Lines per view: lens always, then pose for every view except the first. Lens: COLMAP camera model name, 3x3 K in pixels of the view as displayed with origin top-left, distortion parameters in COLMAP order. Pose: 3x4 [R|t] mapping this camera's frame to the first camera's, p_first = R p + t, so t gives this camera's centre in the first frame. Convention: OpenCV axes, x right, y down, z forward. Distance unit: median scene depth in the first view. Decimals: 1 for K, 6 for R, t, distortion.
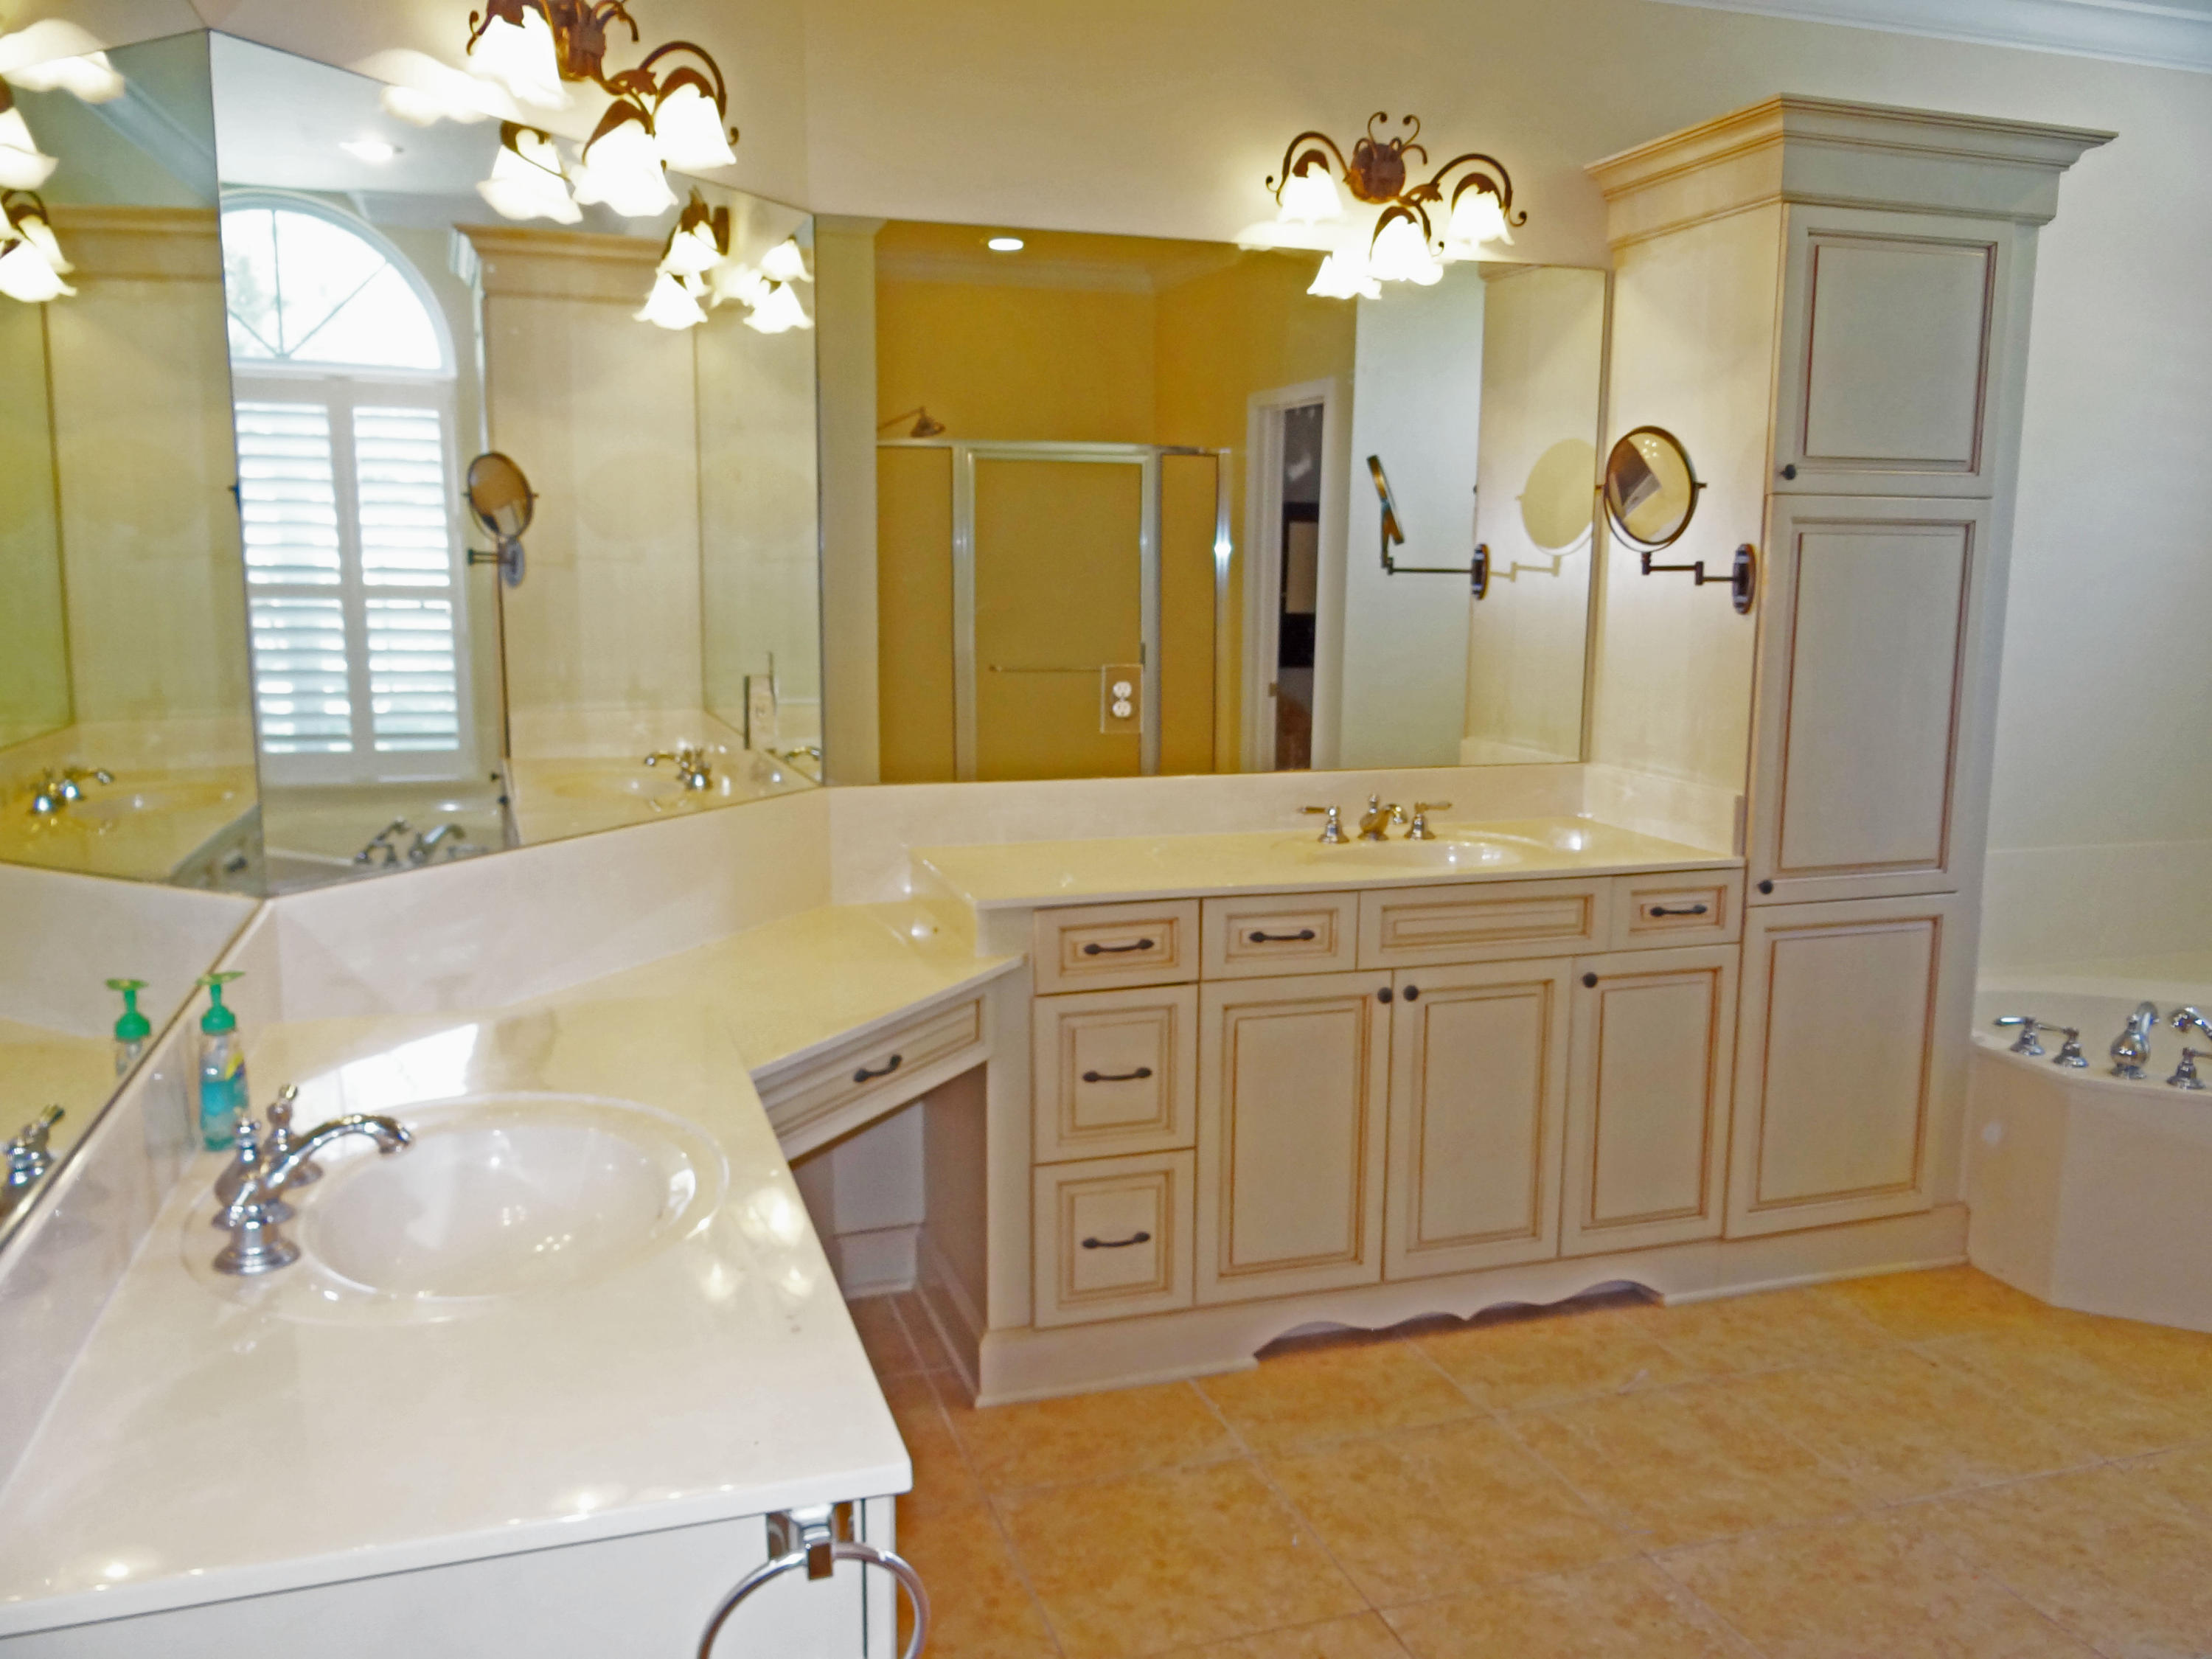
lens RADIAL K [[1750.4, 0, 1103.5], [0, 1750.4, 823.7], [0, 0, 1]] dist [0.004748, -0.012466]
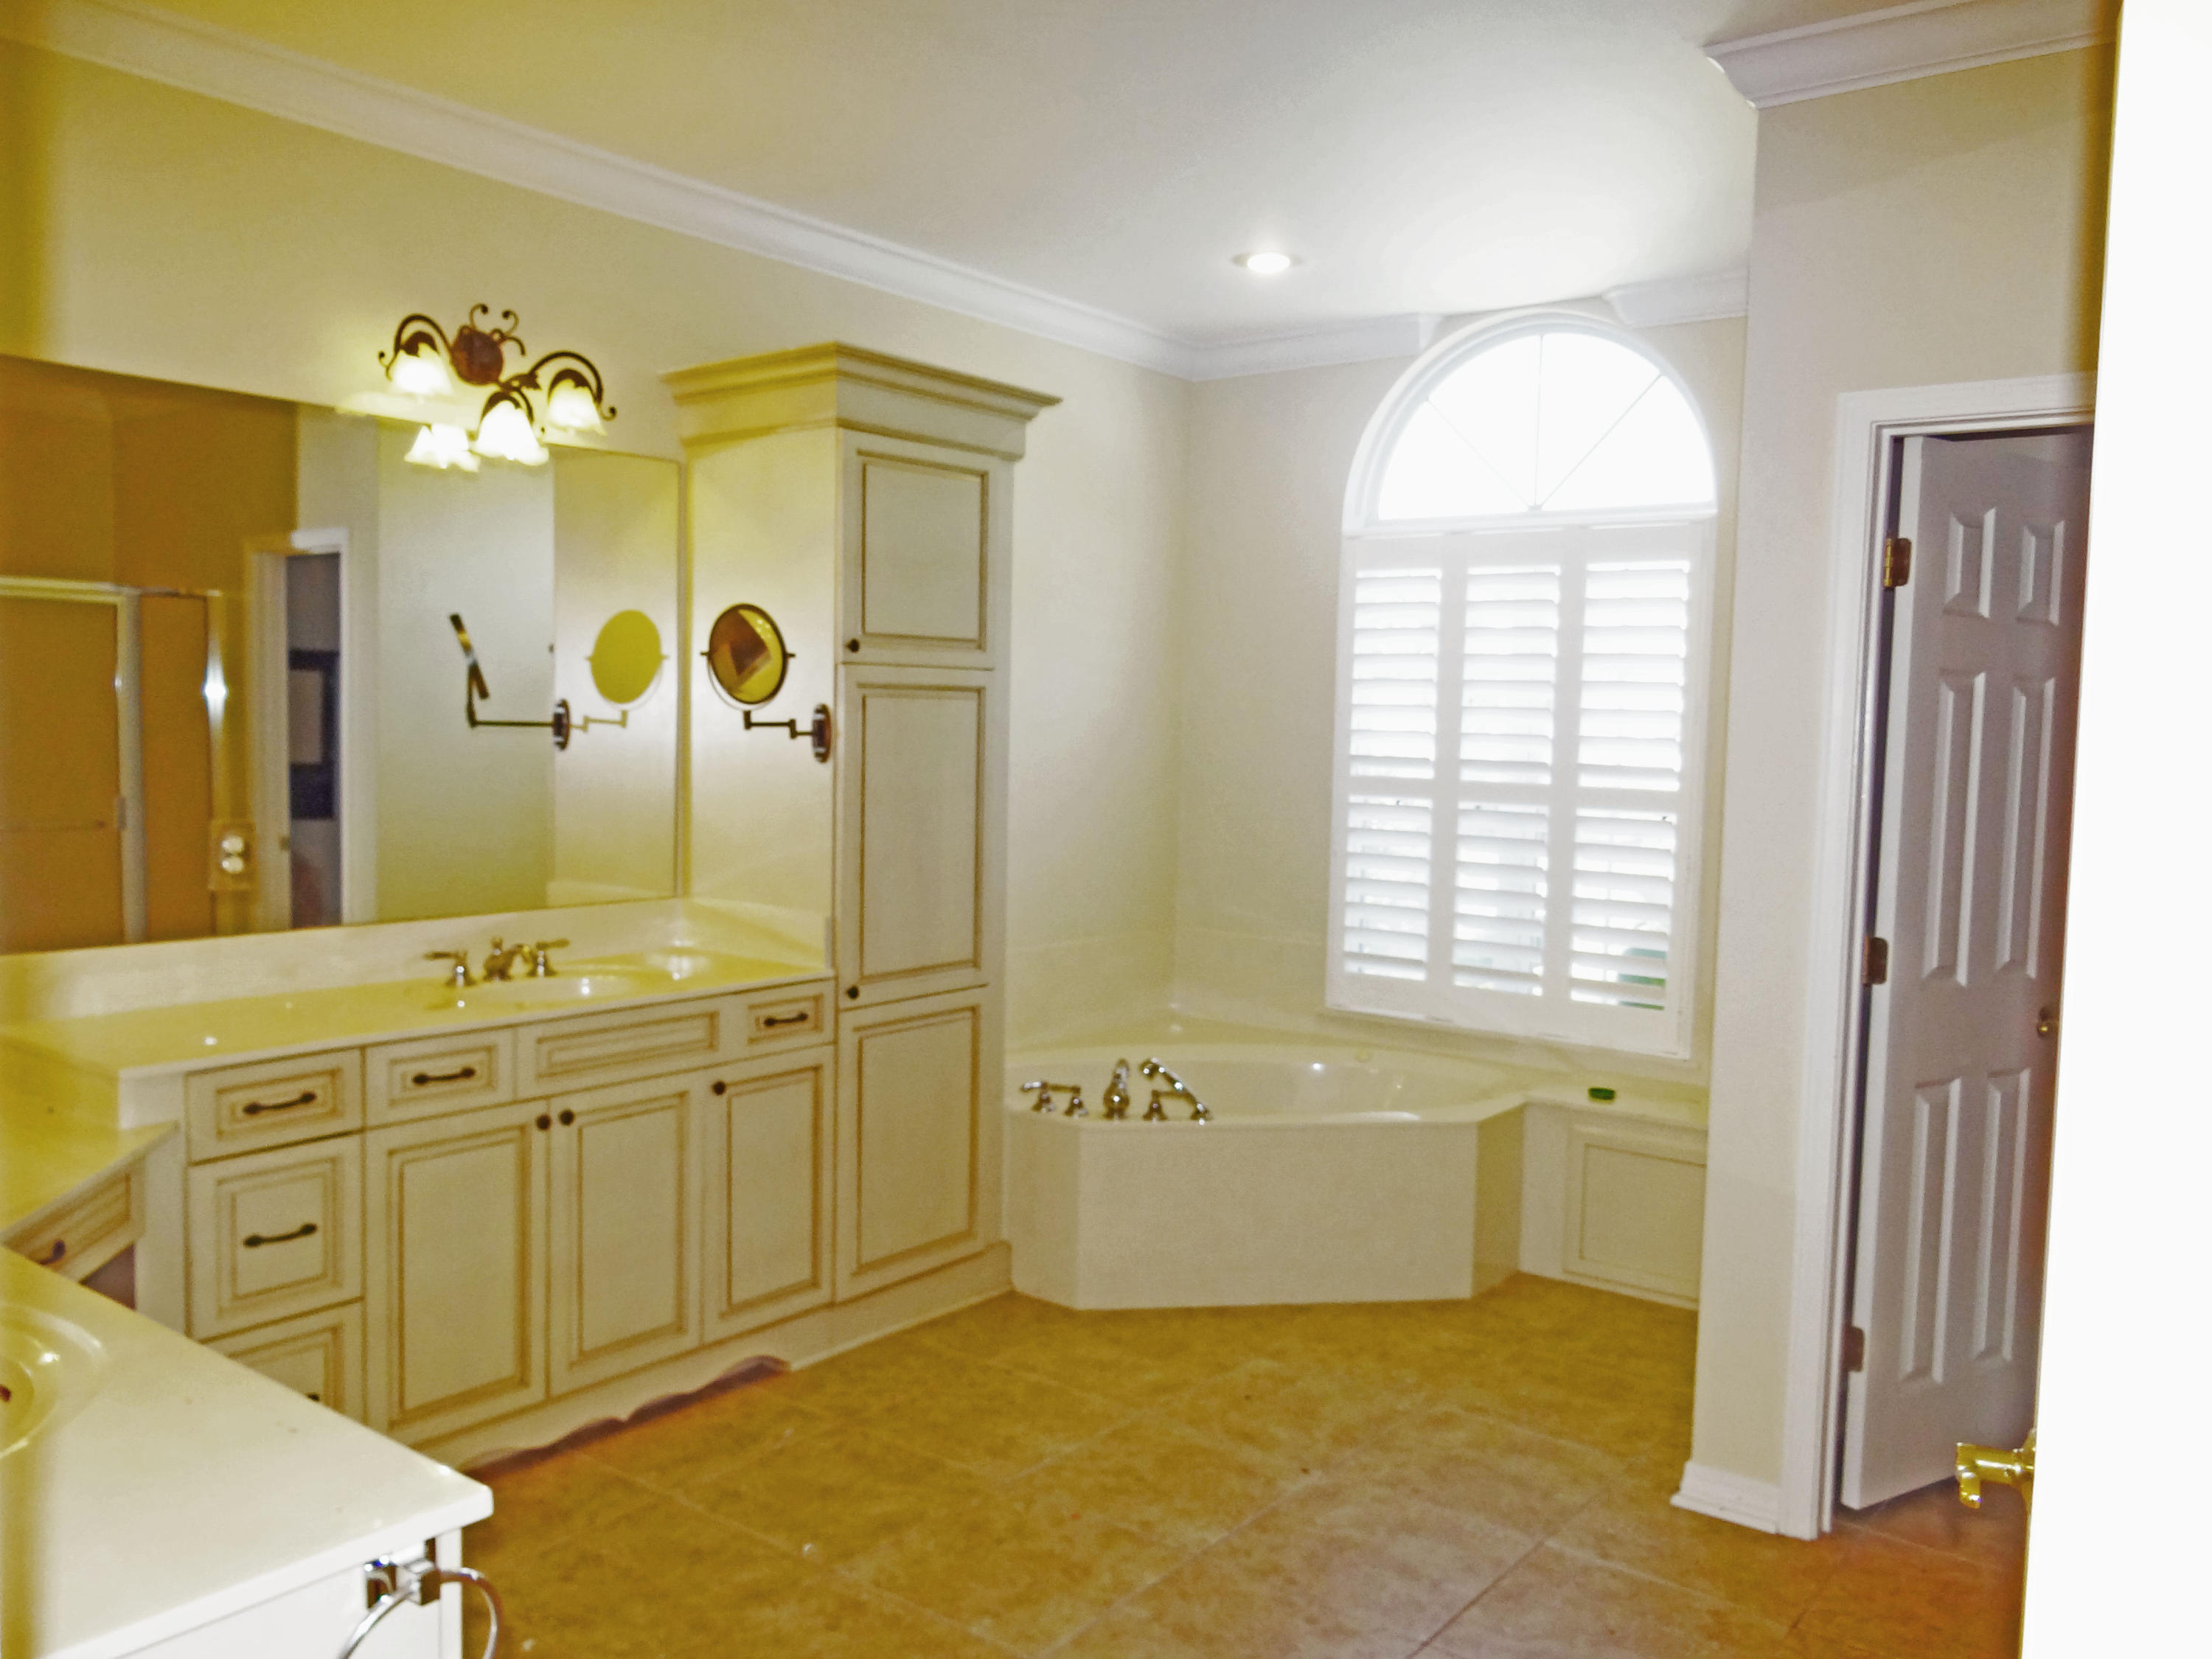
lens RADIAL K [[1750.4, 0, 1109.9], [0, 1750.4, 827.4], [0, 0, 1]] dist [0.004748, -0.012466]
pose [[0.828903, -0.028801, 0.558650, -0.135527], [0.073670, 0.995596, -0.057981, 0.006433], [-0.554520, 0.089216, 0.827374, -0.081611]]
